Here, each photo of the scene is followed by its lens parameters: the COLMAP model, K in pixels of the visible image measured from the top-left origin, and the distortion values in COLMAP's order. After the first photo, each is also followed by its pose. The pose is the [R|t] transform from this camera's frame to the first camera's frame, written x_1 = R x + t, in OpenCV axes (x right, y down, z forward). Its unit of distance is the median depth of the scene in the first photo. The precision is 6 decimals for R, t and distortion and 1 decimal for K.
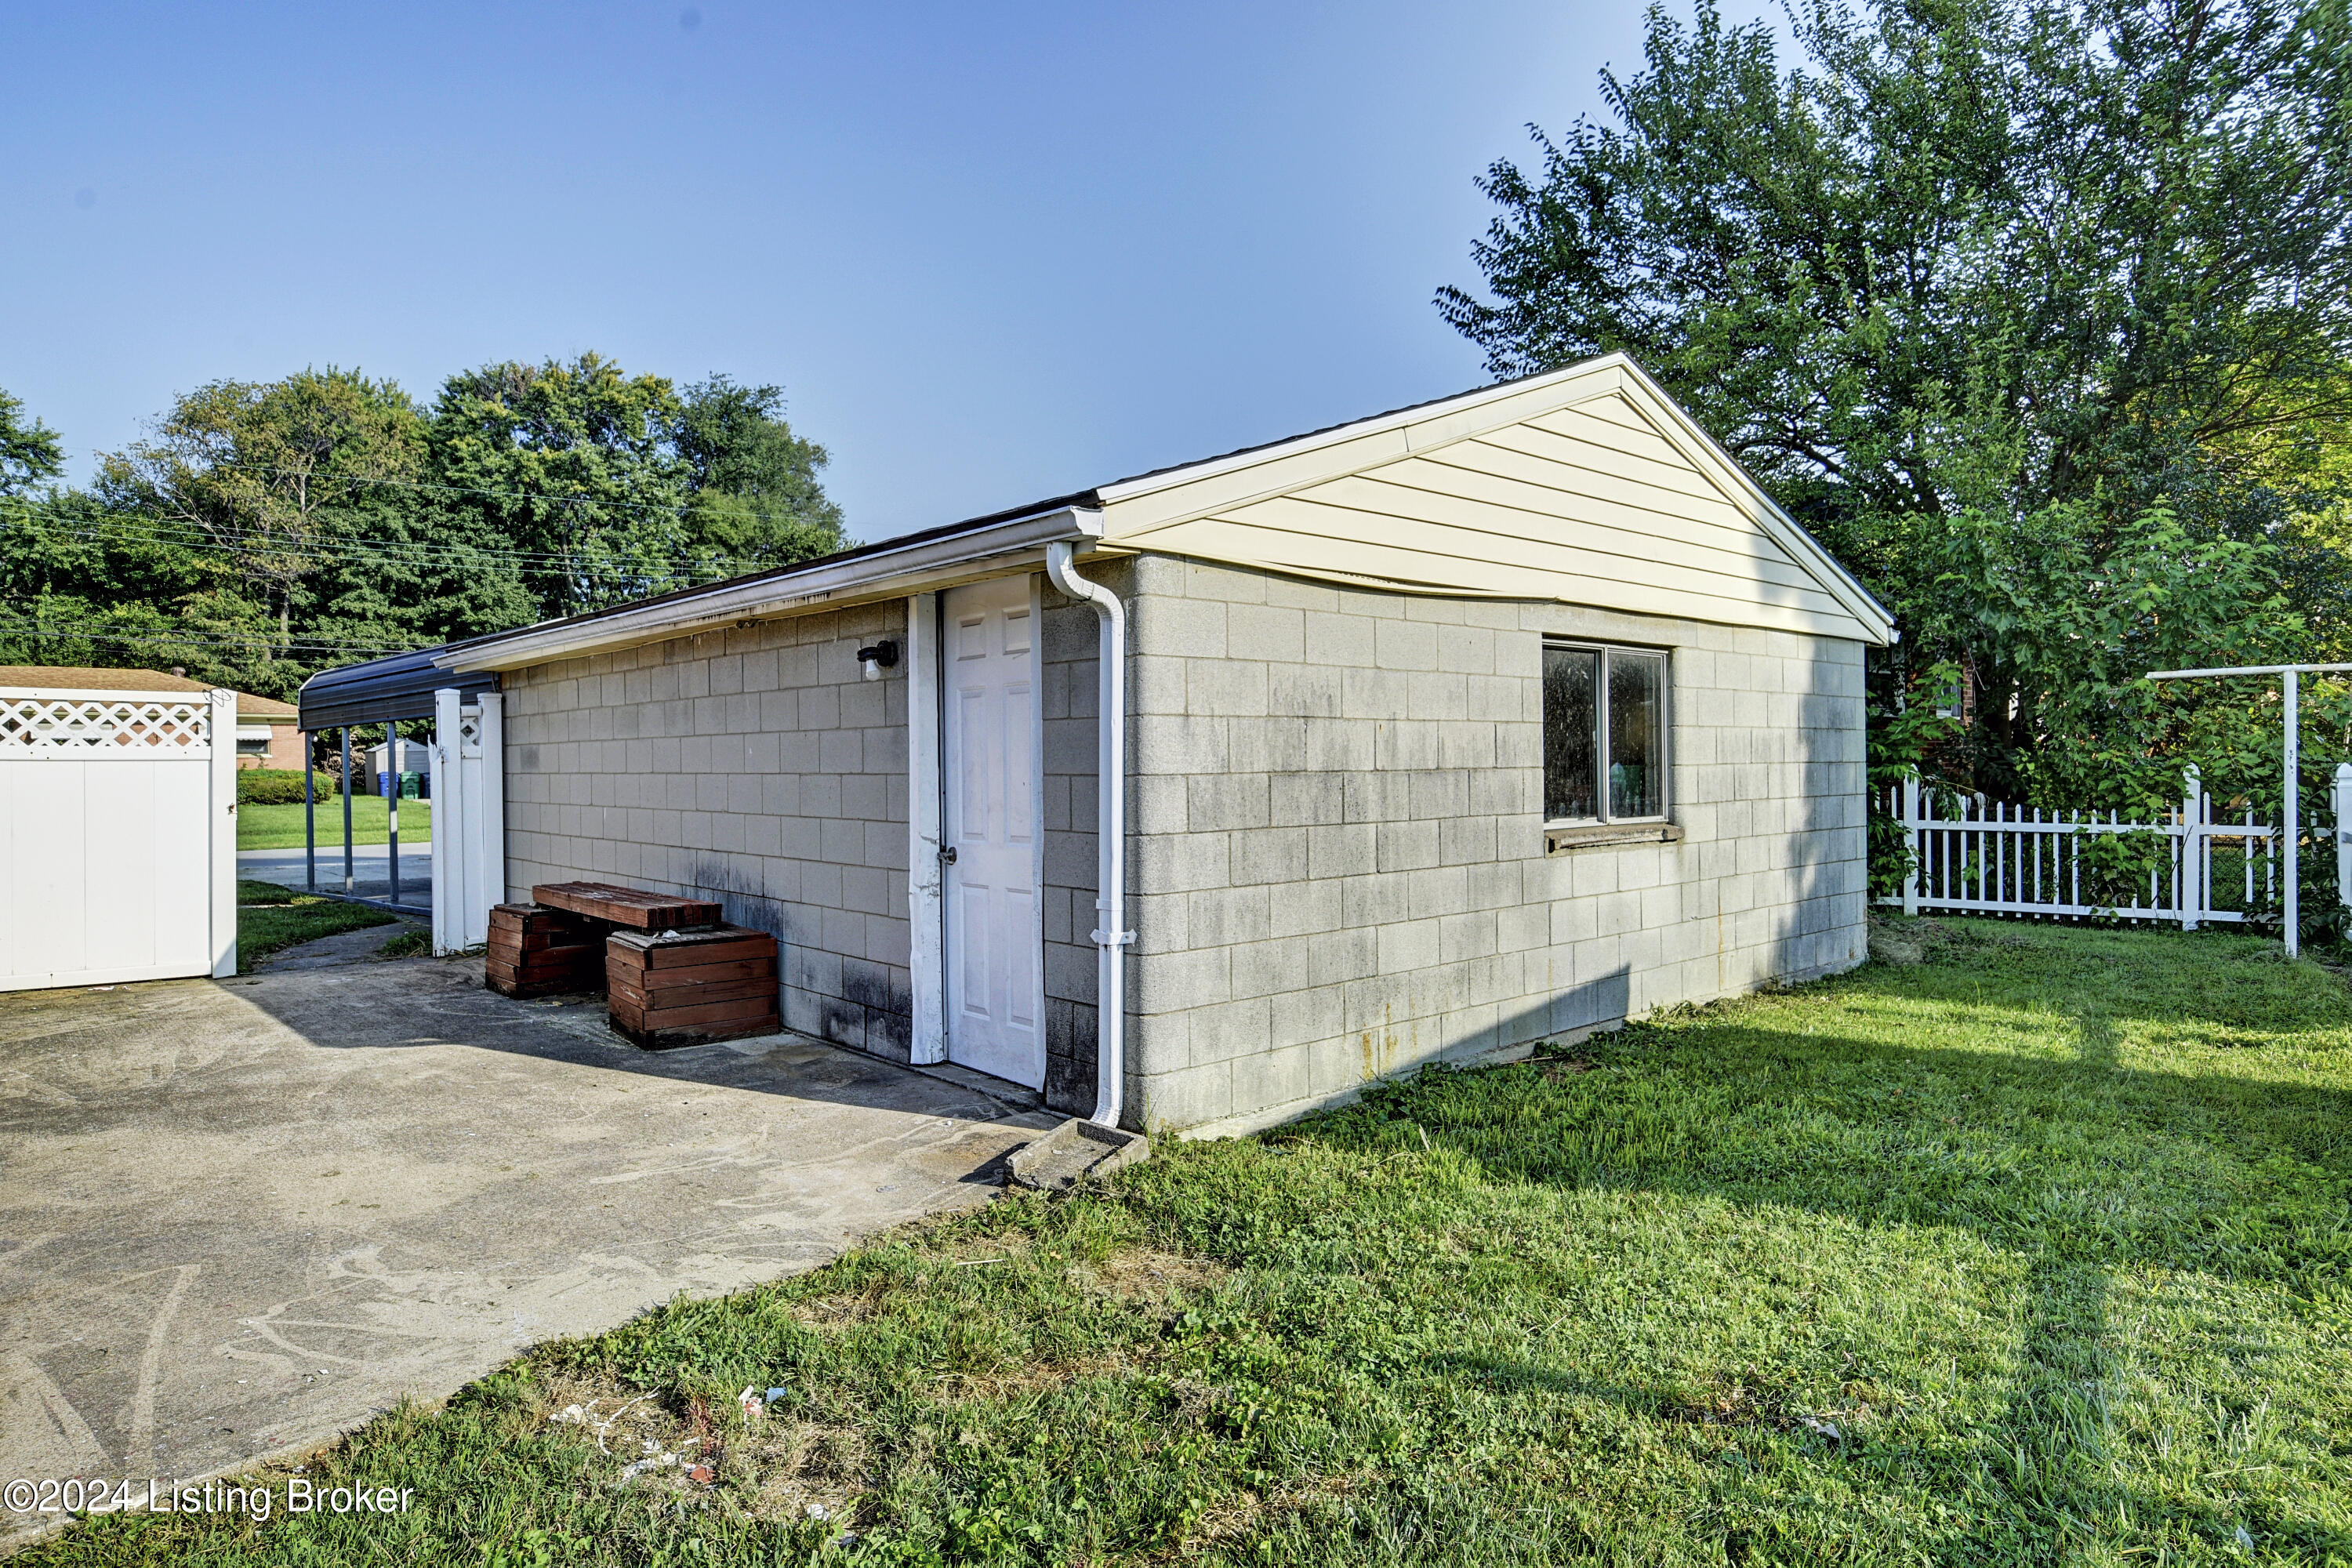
lens RADIAL K [[1331.8, 0, 1163.1], [0, 1331.8, 776.0], [0, 0, 1]] dist [-0.024191, -0.000580]
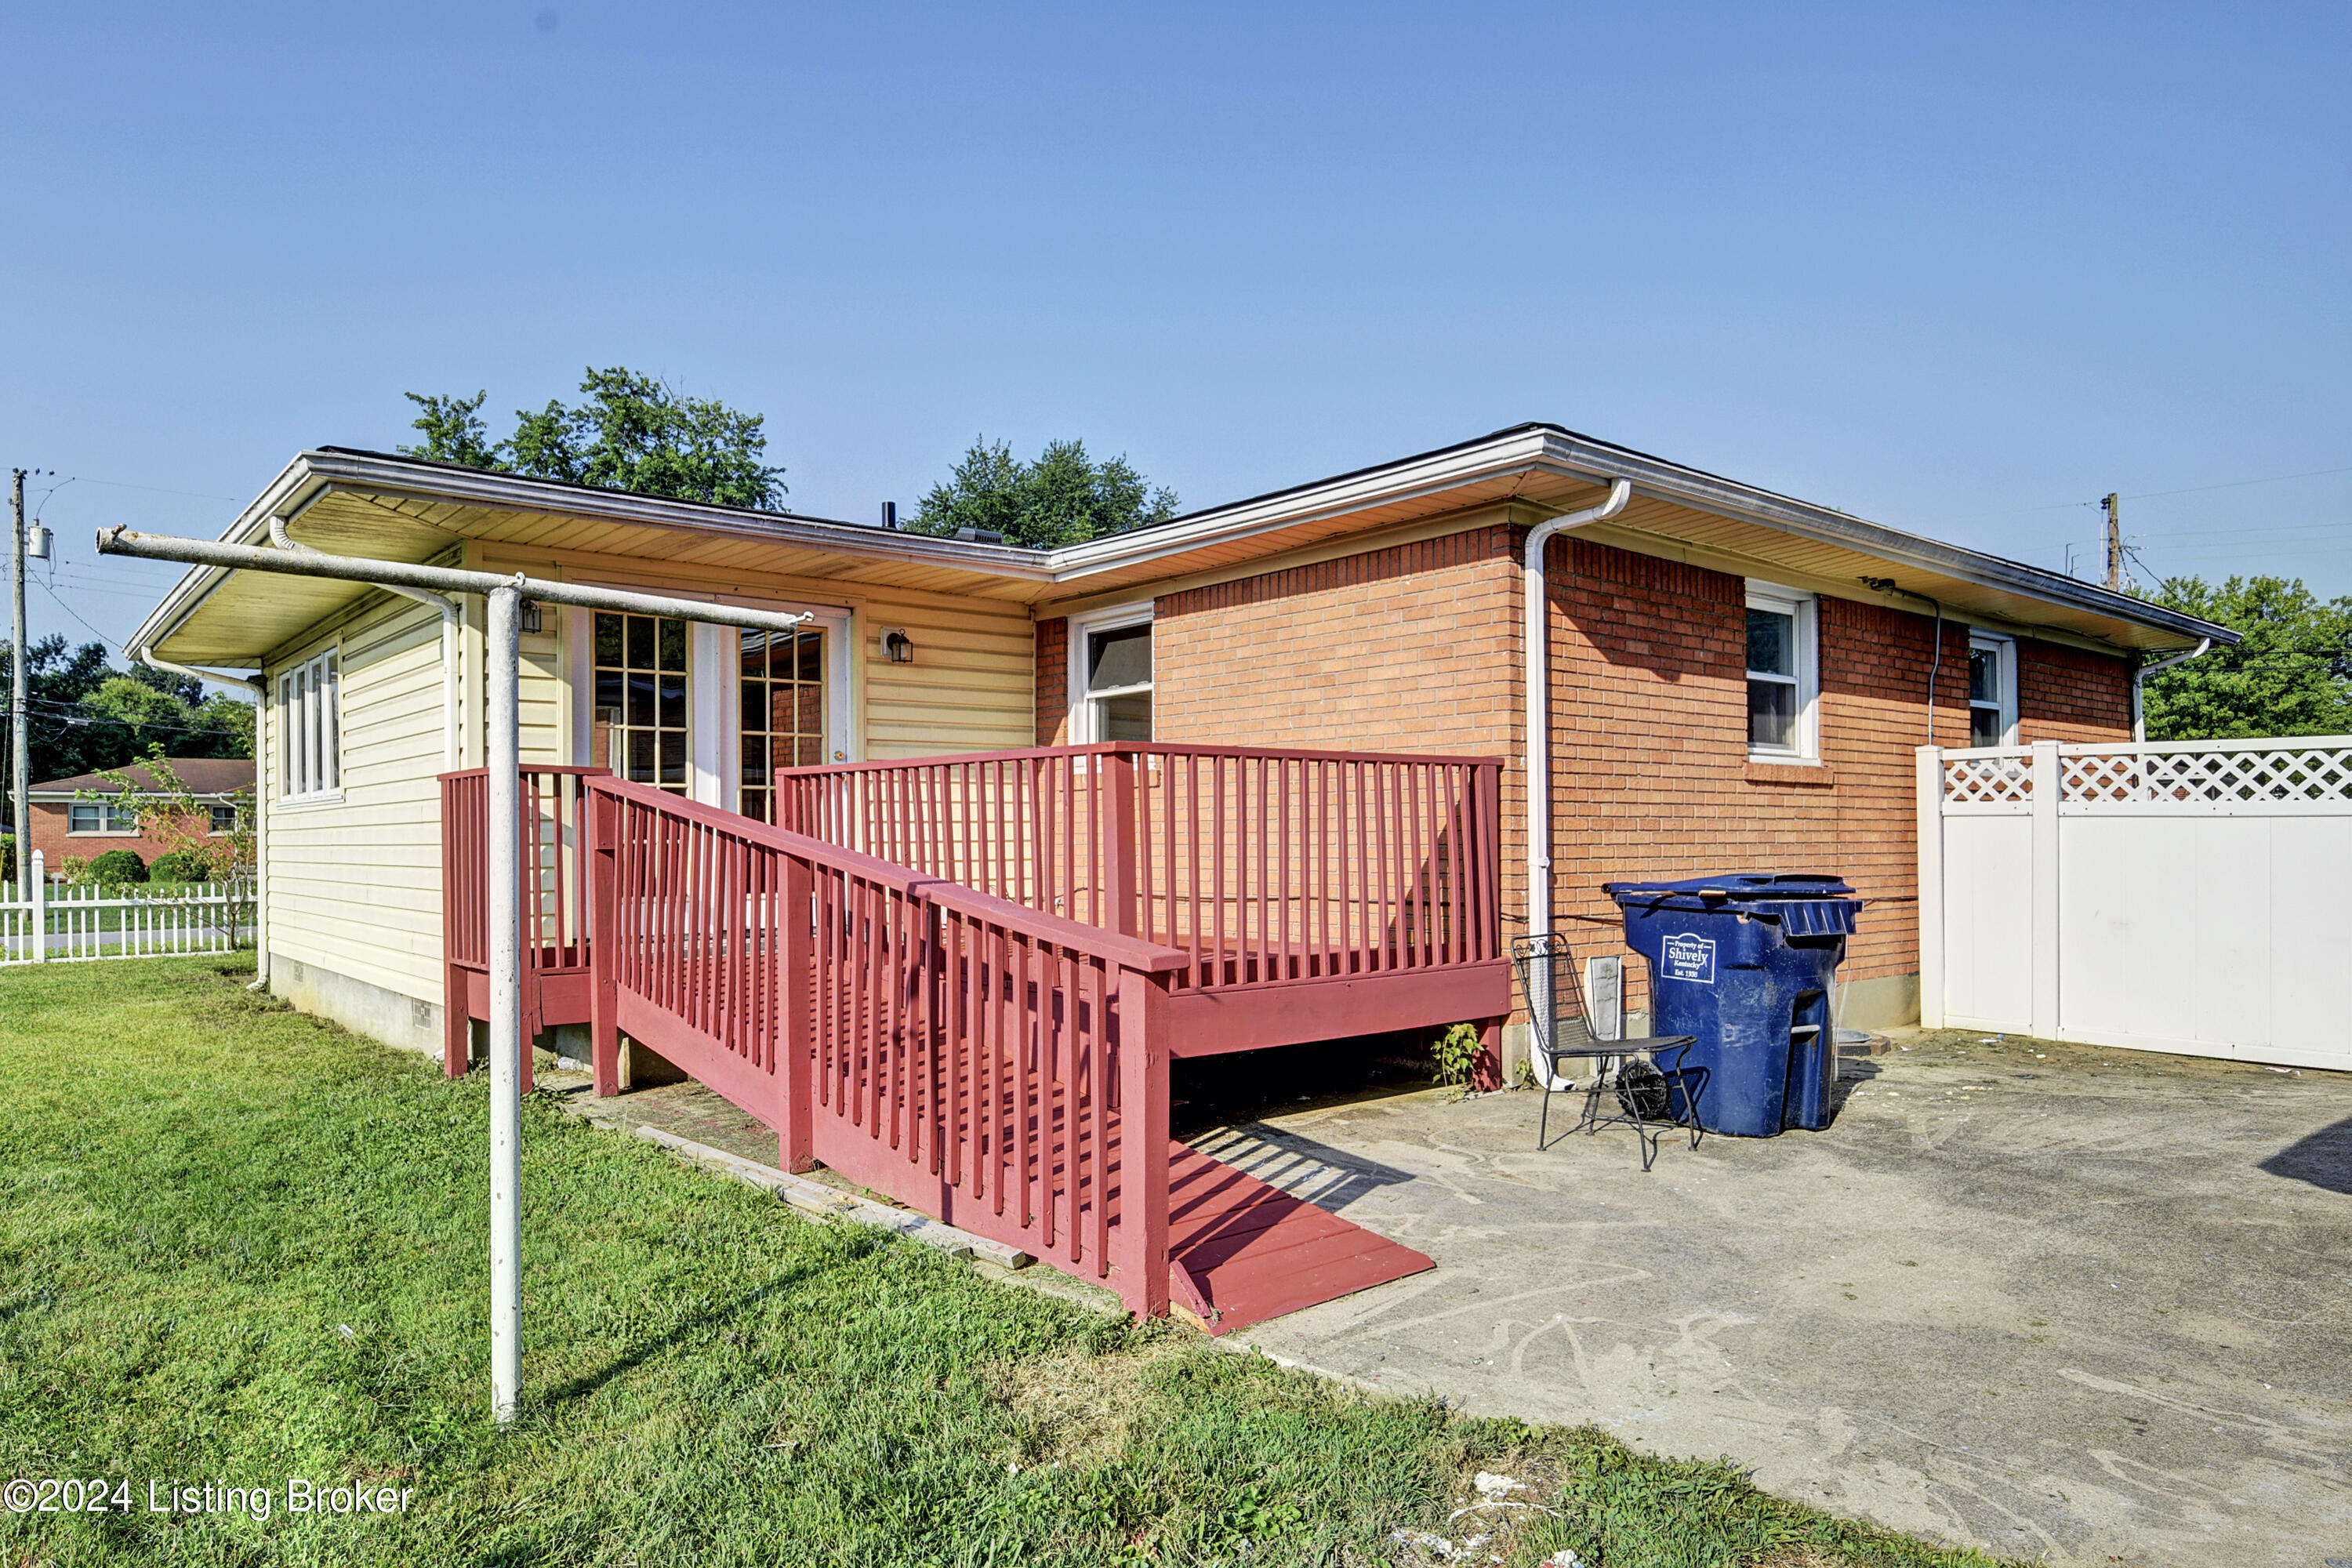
lens RADIAL K [[1502.3, 0, 1167.1], [0, 1502.3, 798.0], [0, 0, 1]] dist [-0.004636, -0.003829]
pose [[-0.022082, -0.016842, -0.999614, 0.513373], [-0.005307, 0.999846, -0.016729, -0.006668], [0.999742, 0.004935, -0.022168, 0.576972]]
